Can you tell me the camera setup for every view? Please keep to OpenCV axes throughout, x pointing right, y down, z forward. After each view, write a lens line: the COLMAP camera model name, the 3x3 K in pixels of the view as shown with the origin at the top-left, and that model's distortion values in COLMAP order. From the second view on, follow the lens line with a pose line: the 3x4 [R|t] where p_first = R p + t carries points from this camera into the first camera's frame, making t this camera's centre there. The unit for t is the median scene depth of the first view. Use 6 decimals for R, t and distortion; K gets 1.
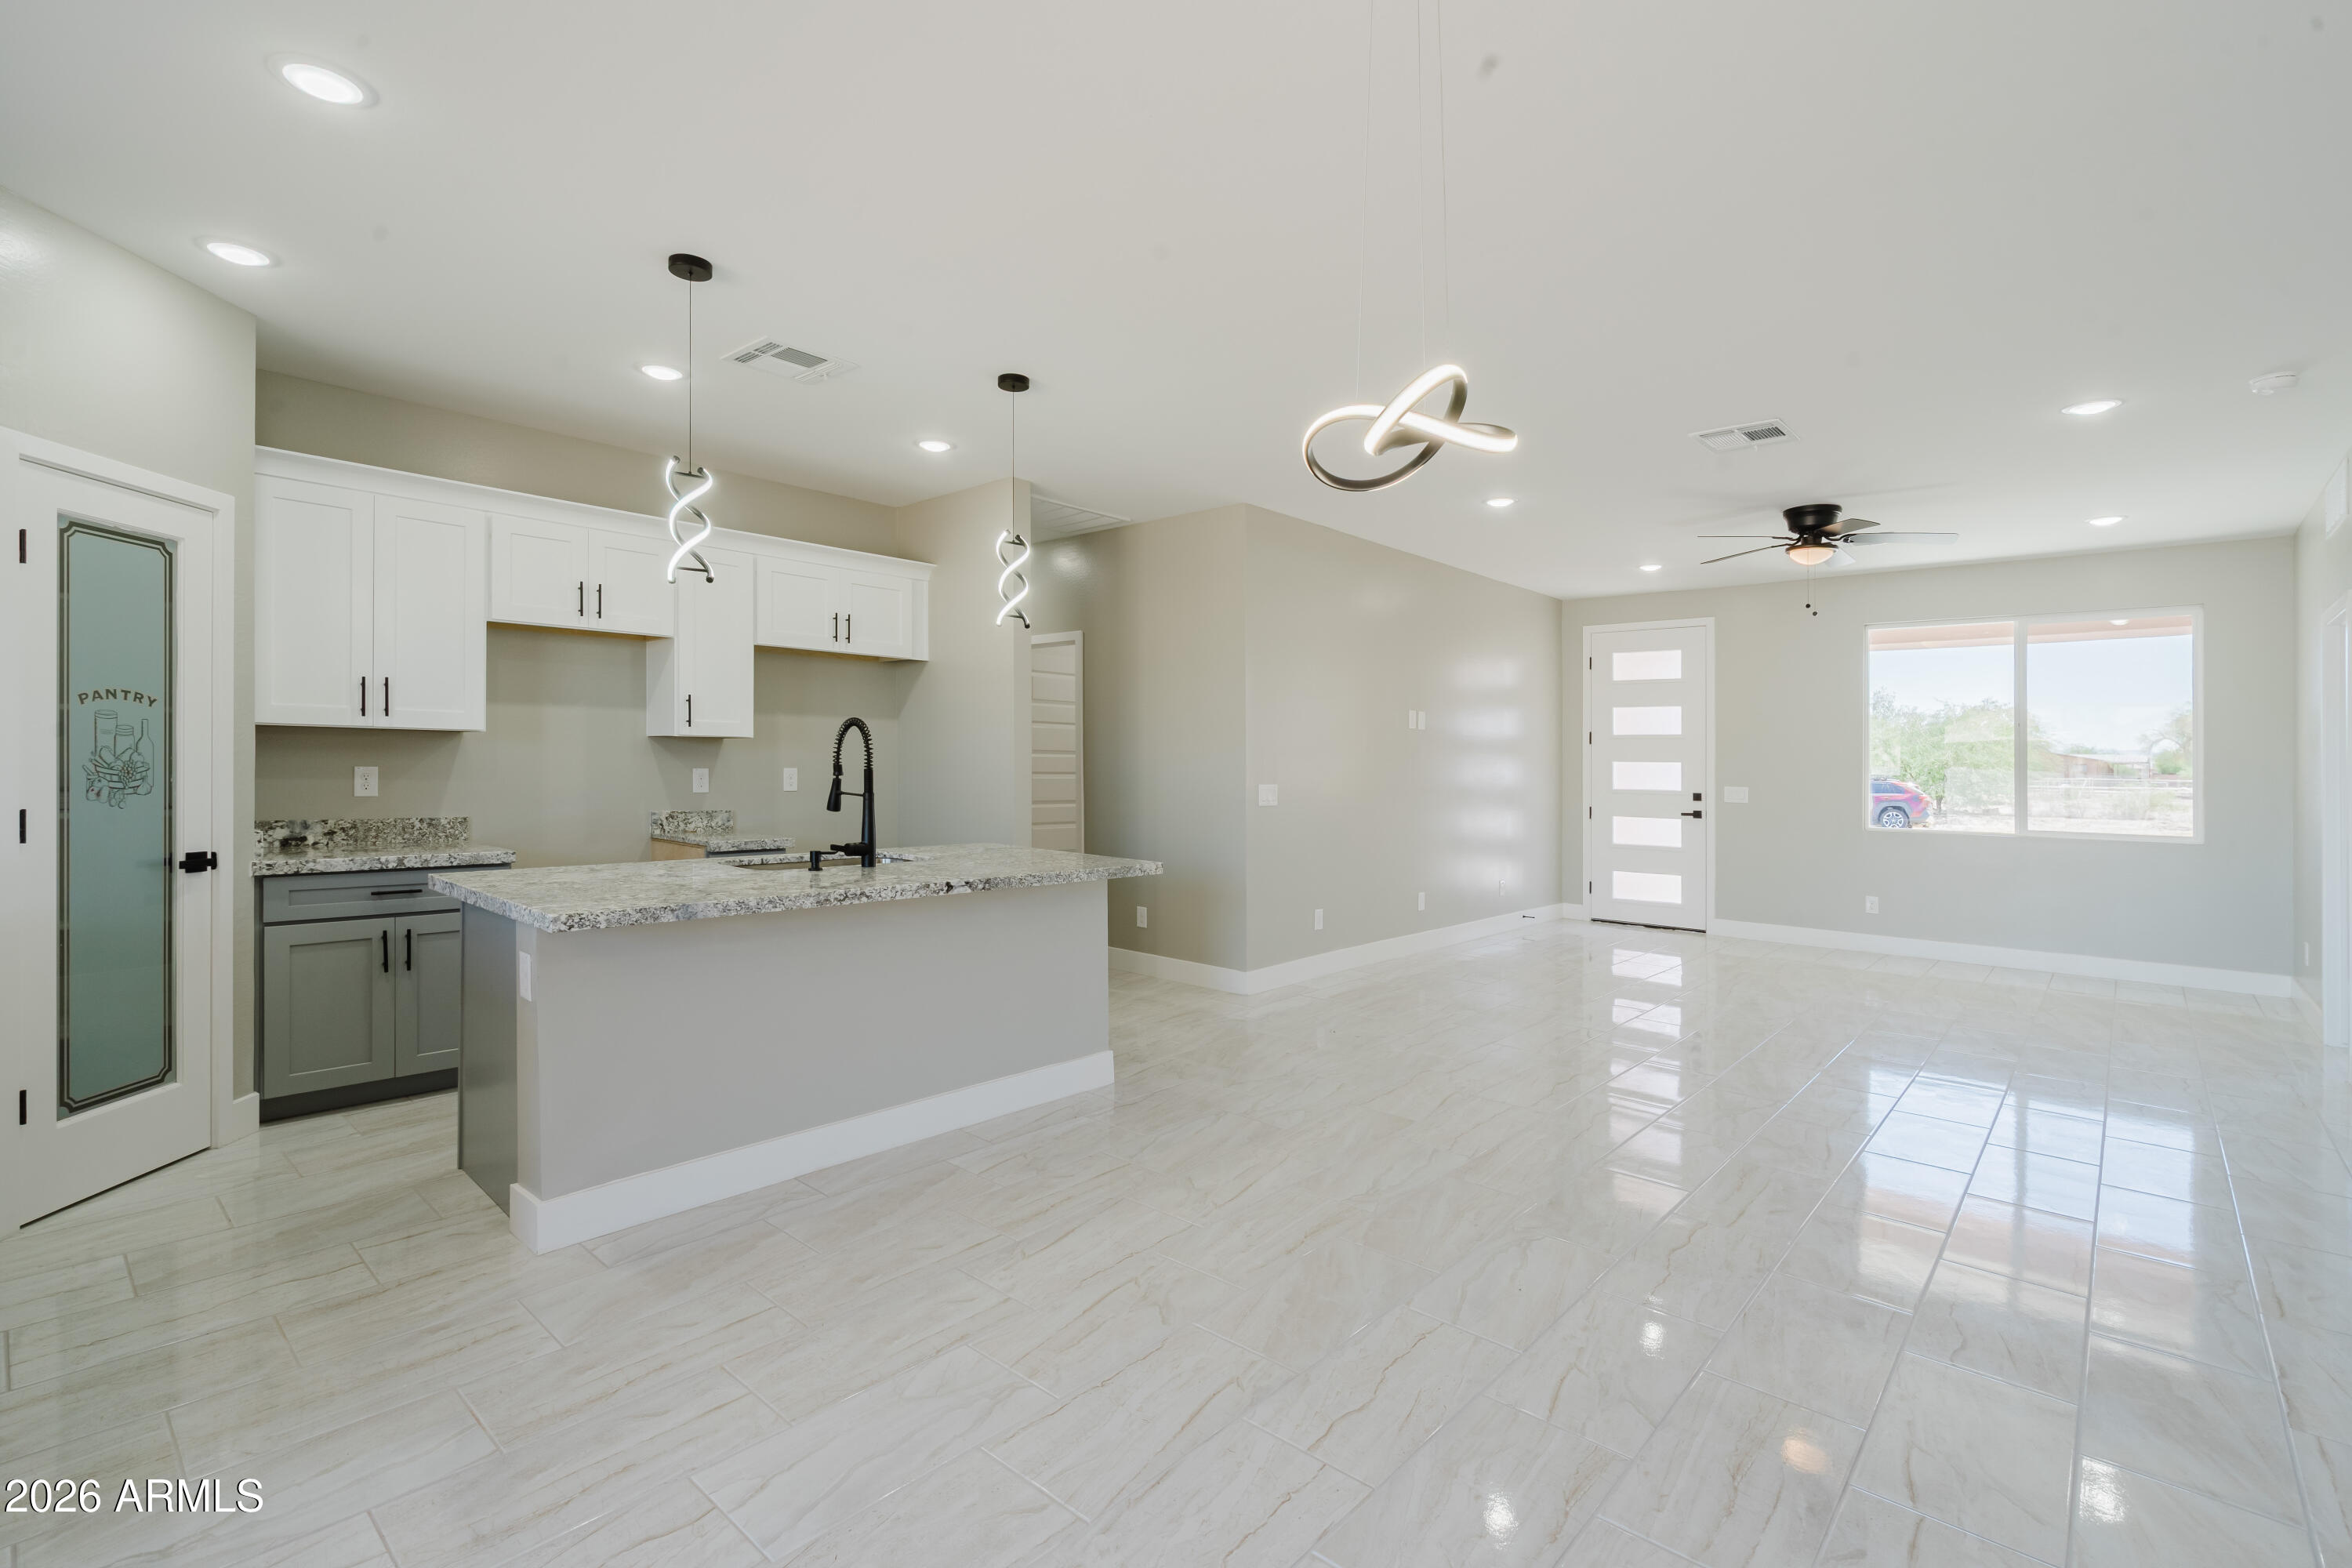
lens RADIAL K [[1073.4, 0, 1167.2], [0, 1073.4, 755.9], [0, 0, 1]] dist [0.002306, 0.000908]
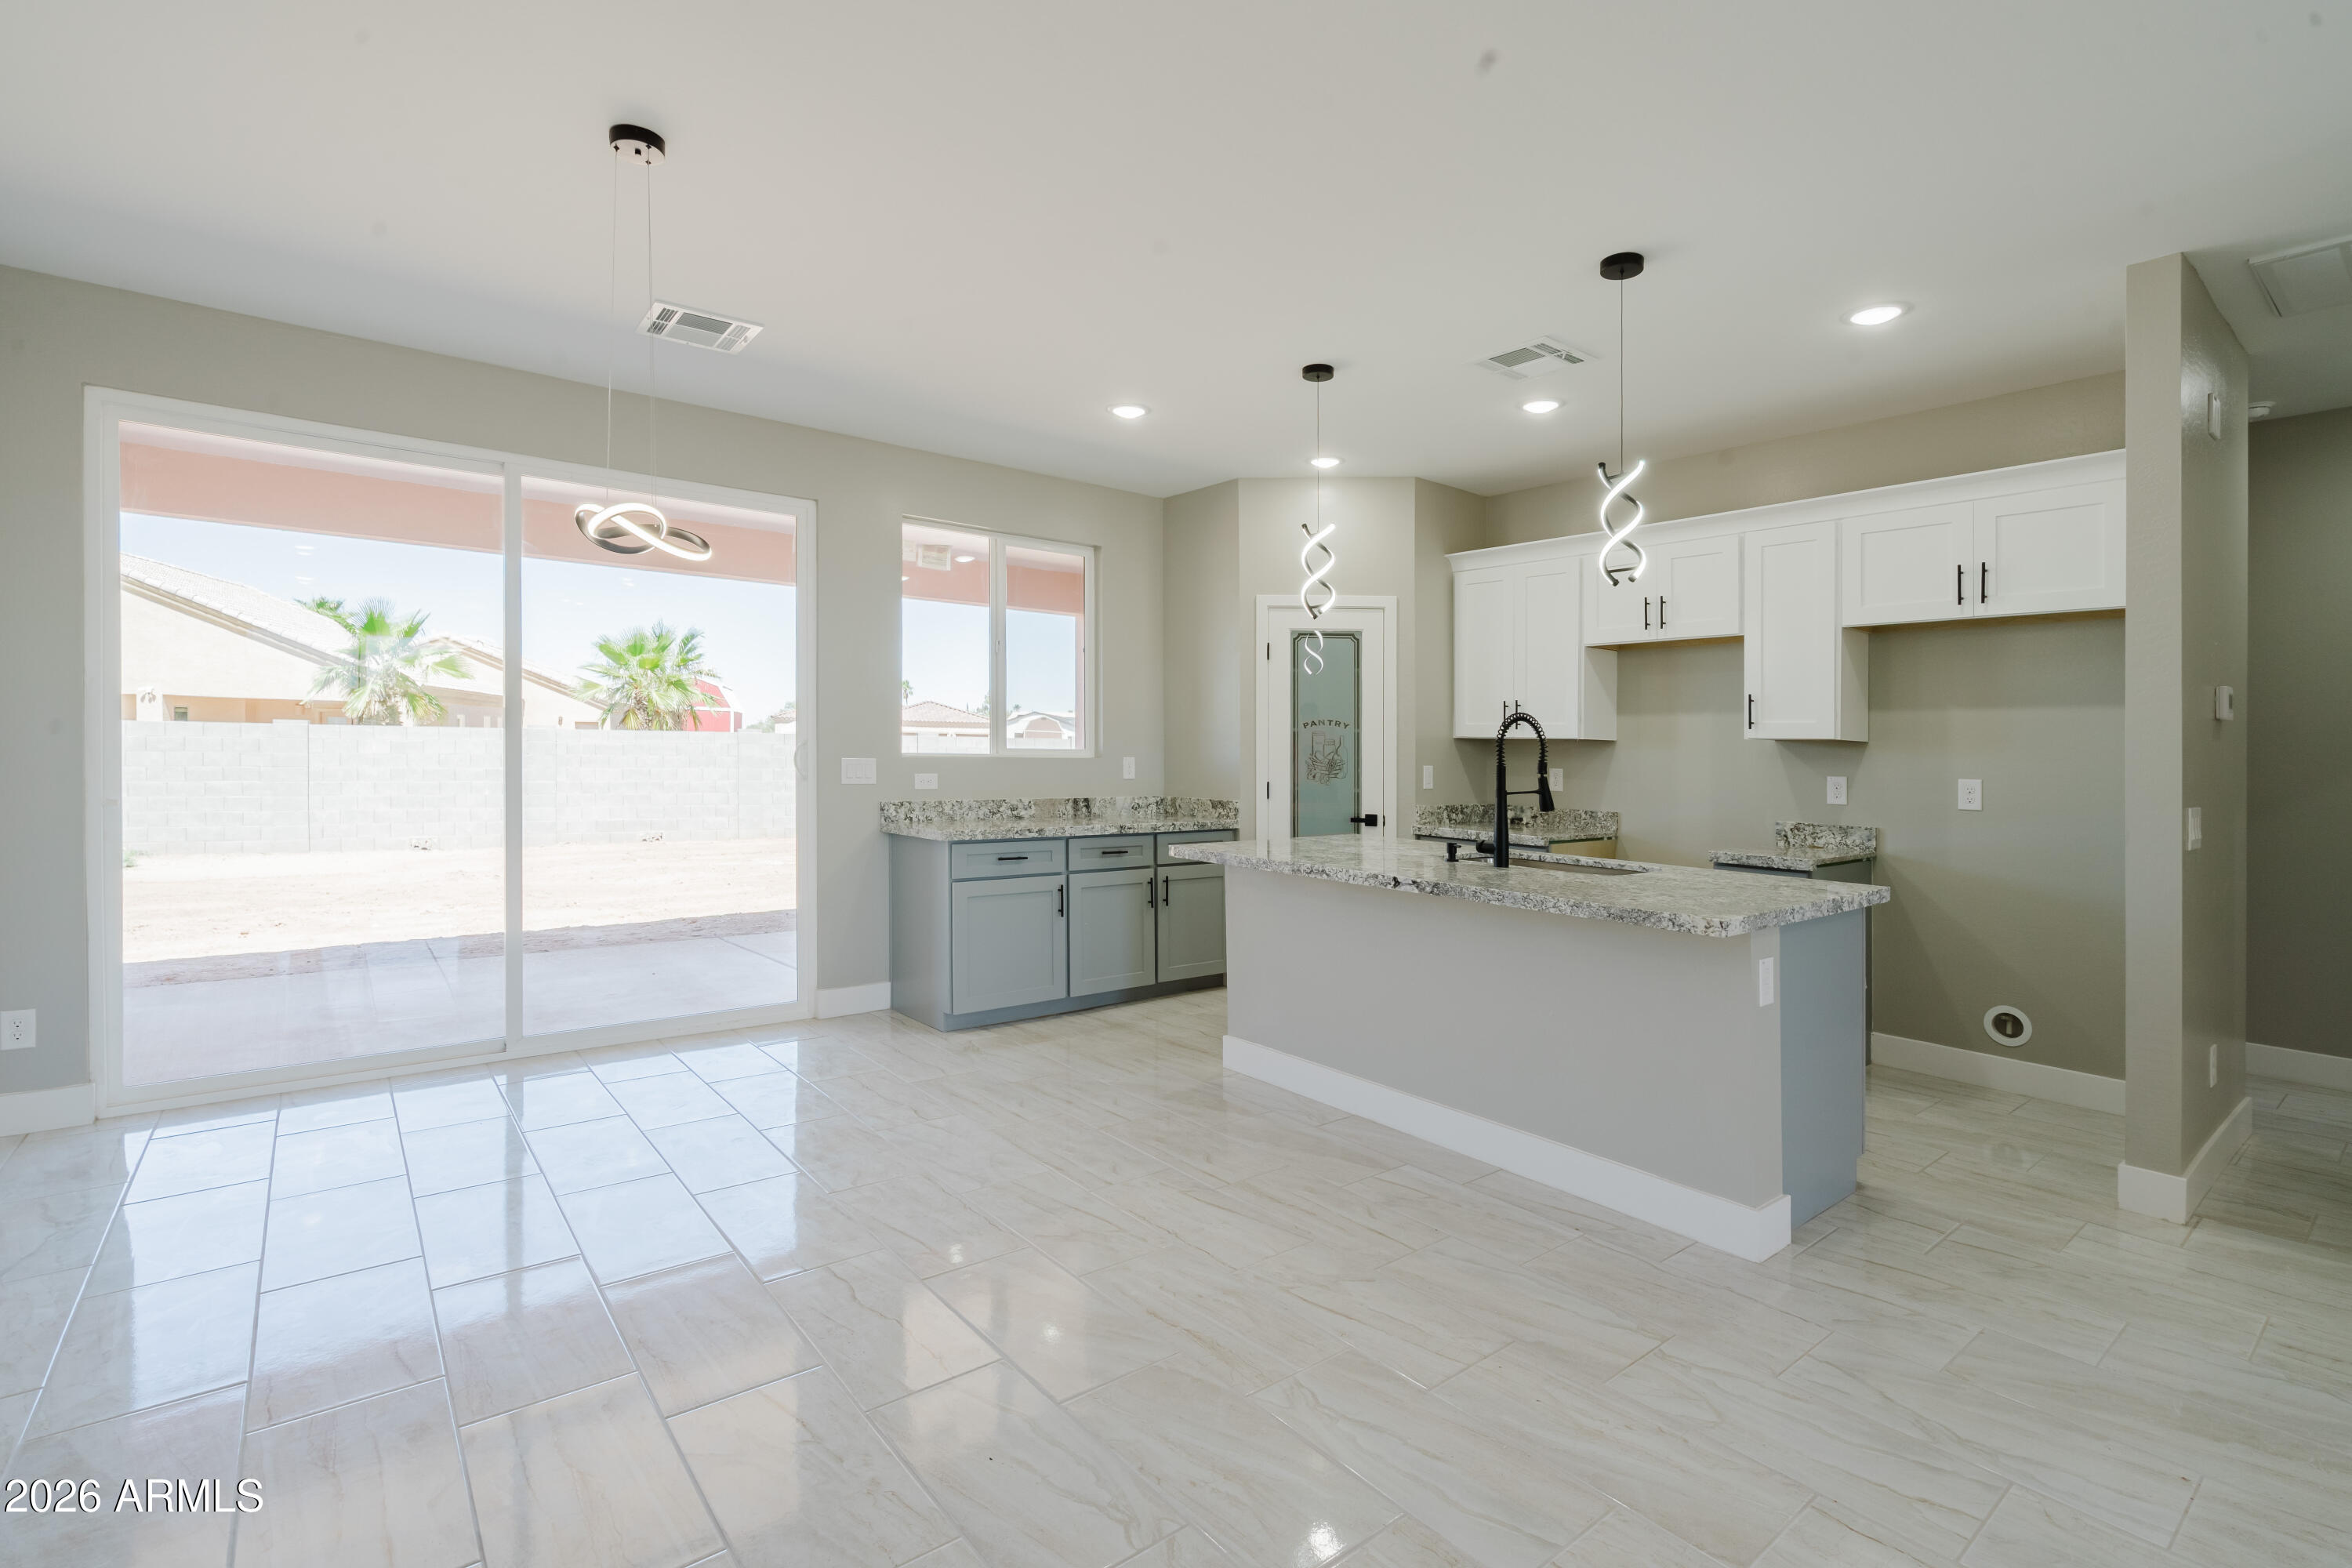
lens RADIAL K [[1072.3, 0, 1178.9], [0, 1072.3, 768.1], [0, 0, 1]] dist [-0.004218, 0.000859]
pose [[-0.151484, -0.000974, -0.988459, 0.647858], [-0.016994, 0.999854, 0.001619, 0.015911], [0.988314, 0.017043, -0.151478, 0.771654]]
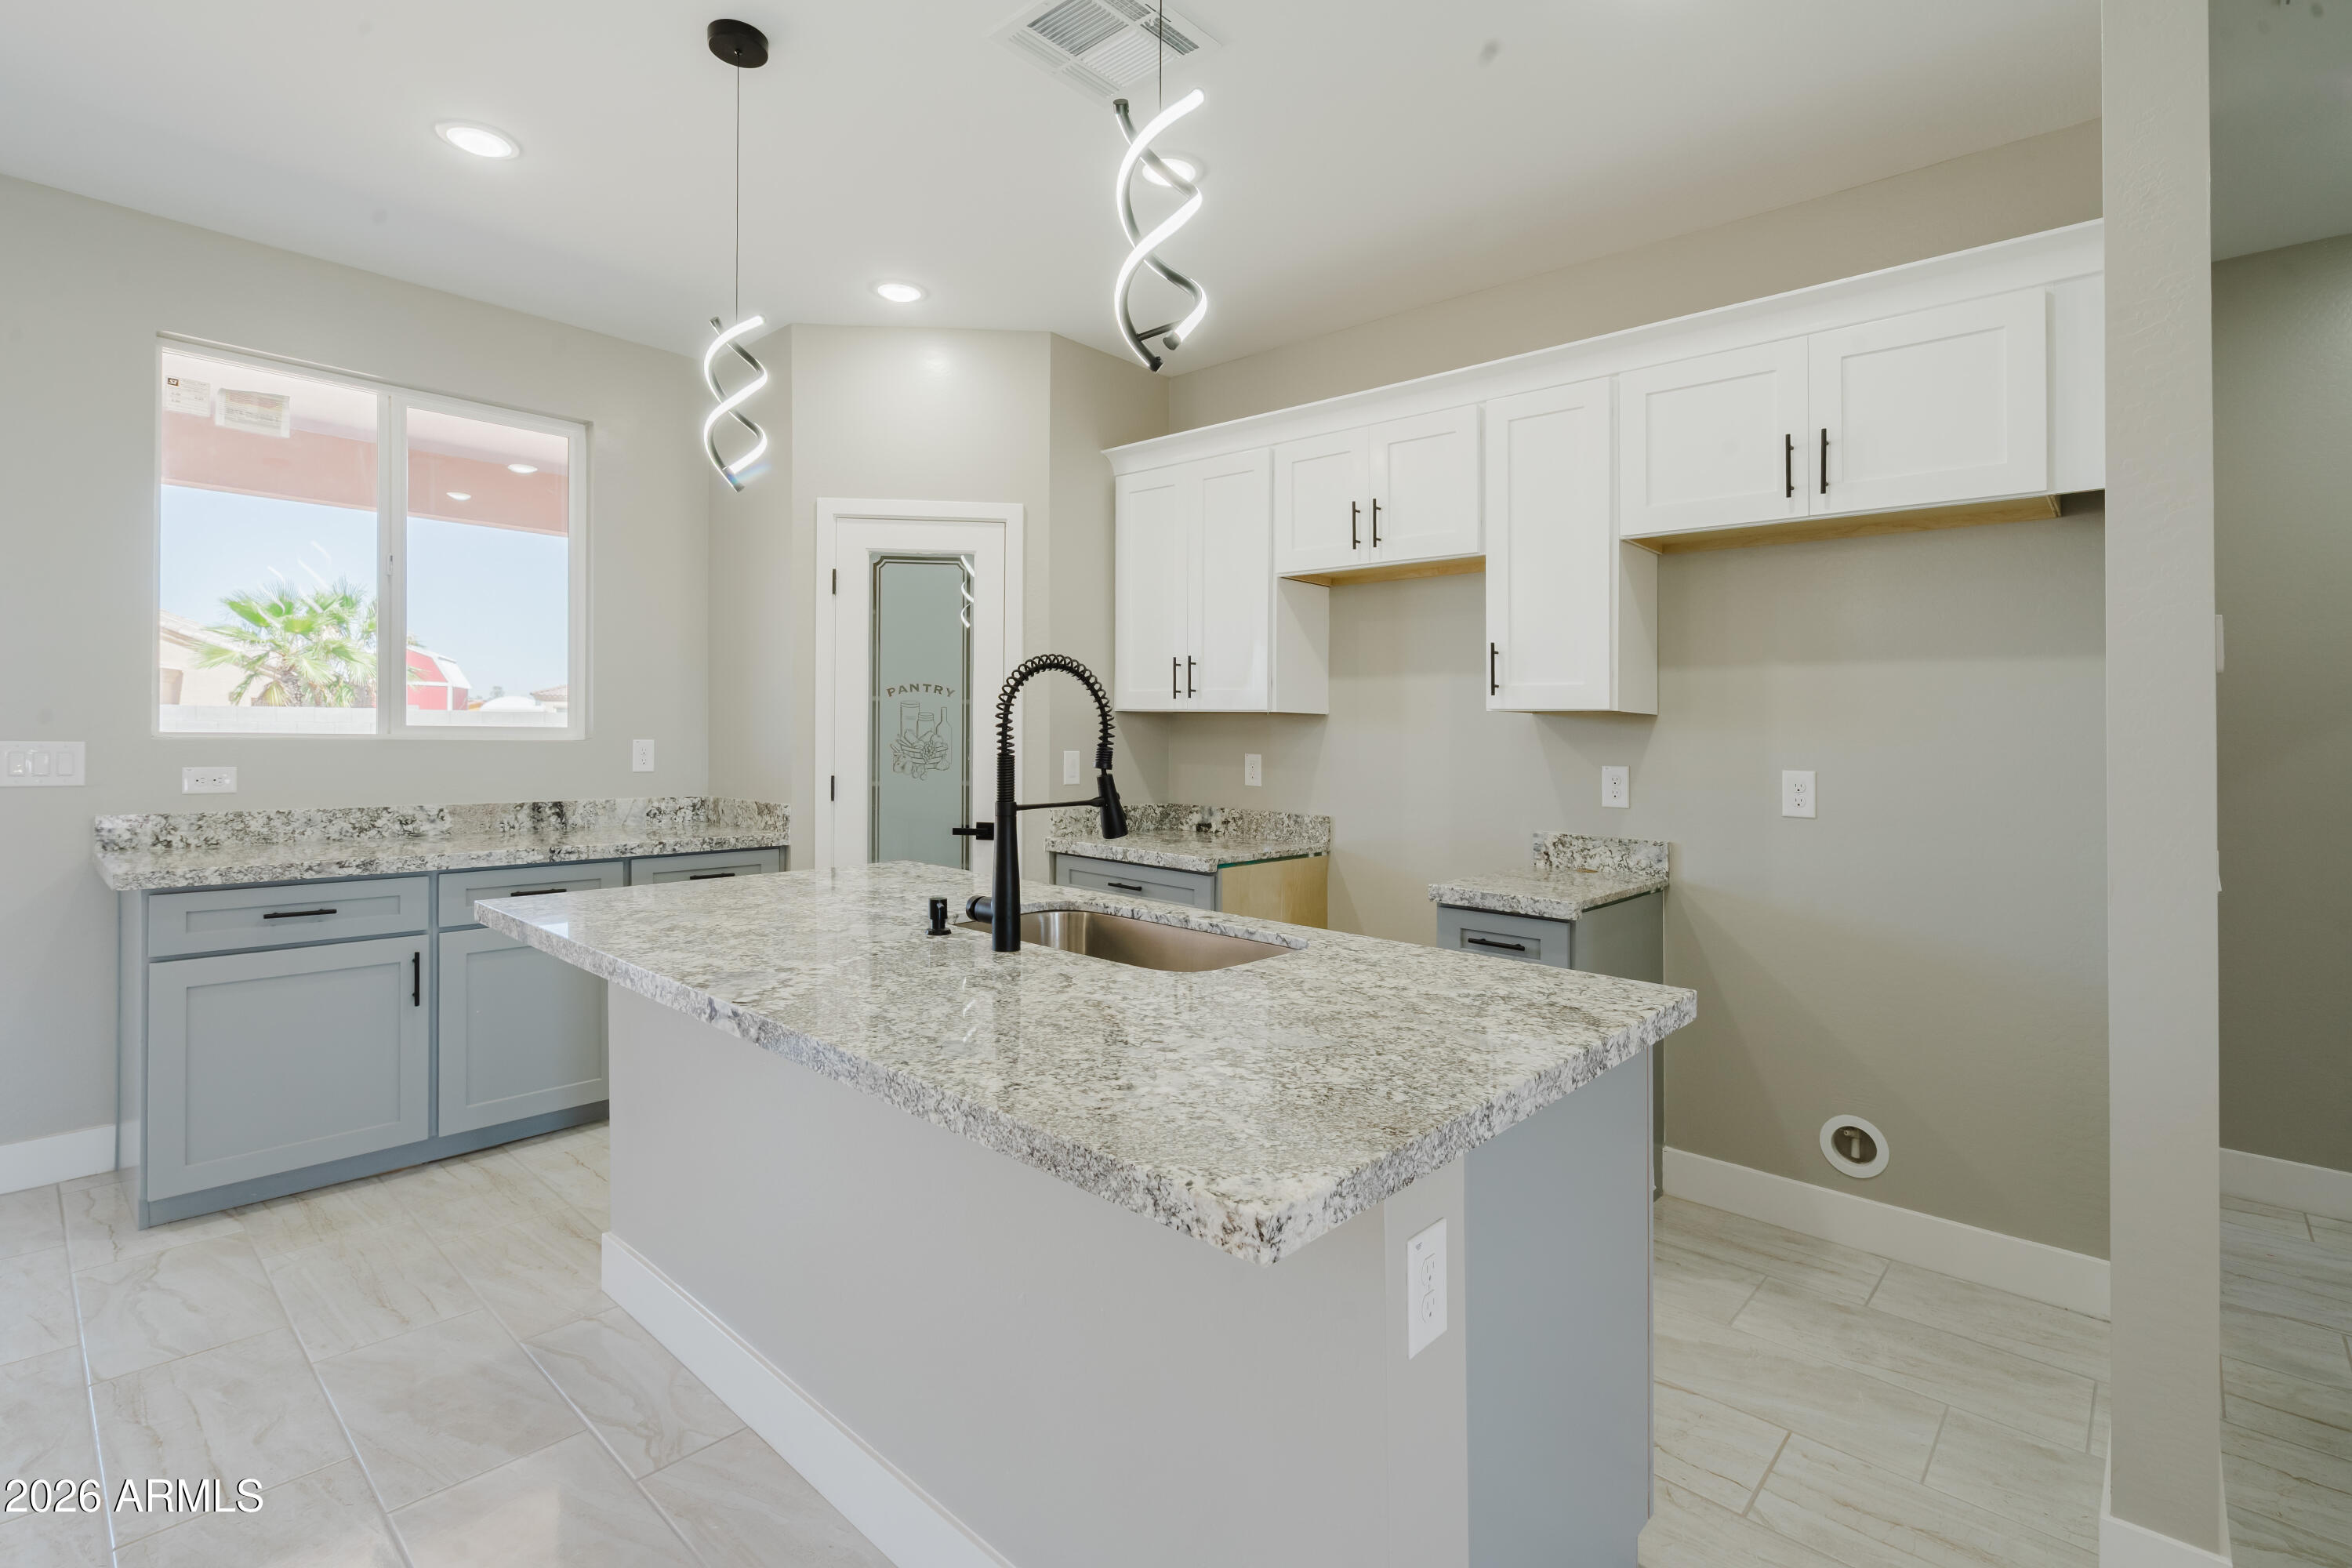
lens RADIAL K [[1083.3, 0, 1179.5], [0, 1083.3, 747.0], [0, 0, 1]] dist [-0.003430, 0.000716]
pose [[0.003591, -0.003480, -0.999987, 0.205542], [-0.014393, 0.999890, -0.003531, 0.008311], [0.999890, 0.014406, 0.003541, 0.969663]]
